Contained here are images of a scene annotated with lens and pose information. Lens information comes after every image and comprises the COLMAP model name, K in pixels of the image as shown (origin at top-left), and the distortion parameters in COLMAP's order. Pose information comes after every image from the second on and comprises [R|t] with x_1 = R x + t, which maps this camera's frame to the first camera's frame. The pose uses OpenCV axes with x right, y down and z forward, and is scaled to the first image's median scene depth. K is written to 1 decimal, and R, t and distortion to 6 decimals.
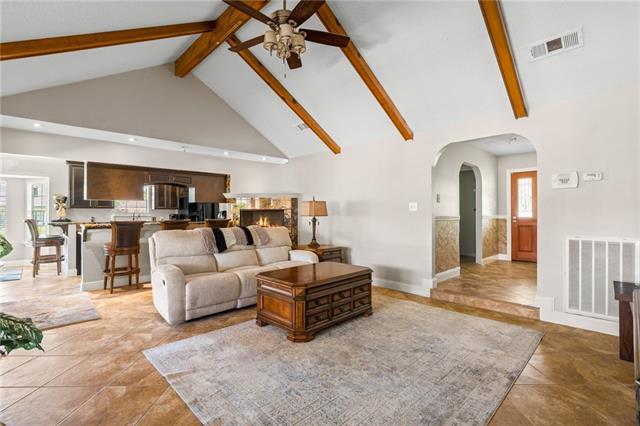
lens RADIAL K [[295.7, 0, 320.0], [0, 295.7, 213.0], [0, 0, 1]] dist [-0.002156, -0.000258]
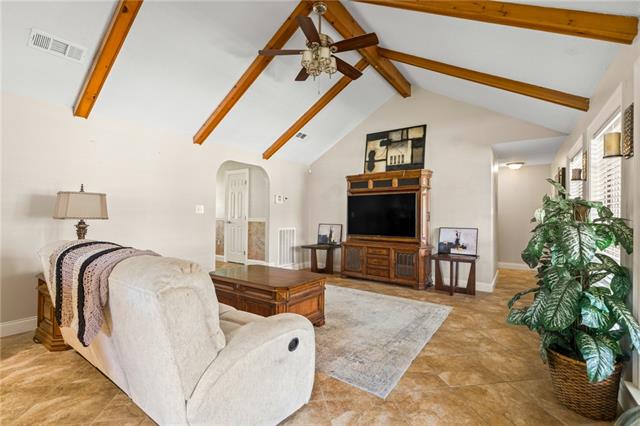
lens RADIAL K [[295.7, 0, 320.0], [0, 295.7, 213.0], [0, 0, 1]] dist [-0.002156, -0.000258]
pose [[-0.192323, 0.015766, 0.981205, -1.430049], [-0.005929, 0.999834, -0.017227, 0.013162], [-0.981314, -0.009131, -0.192197, 1.426378]]
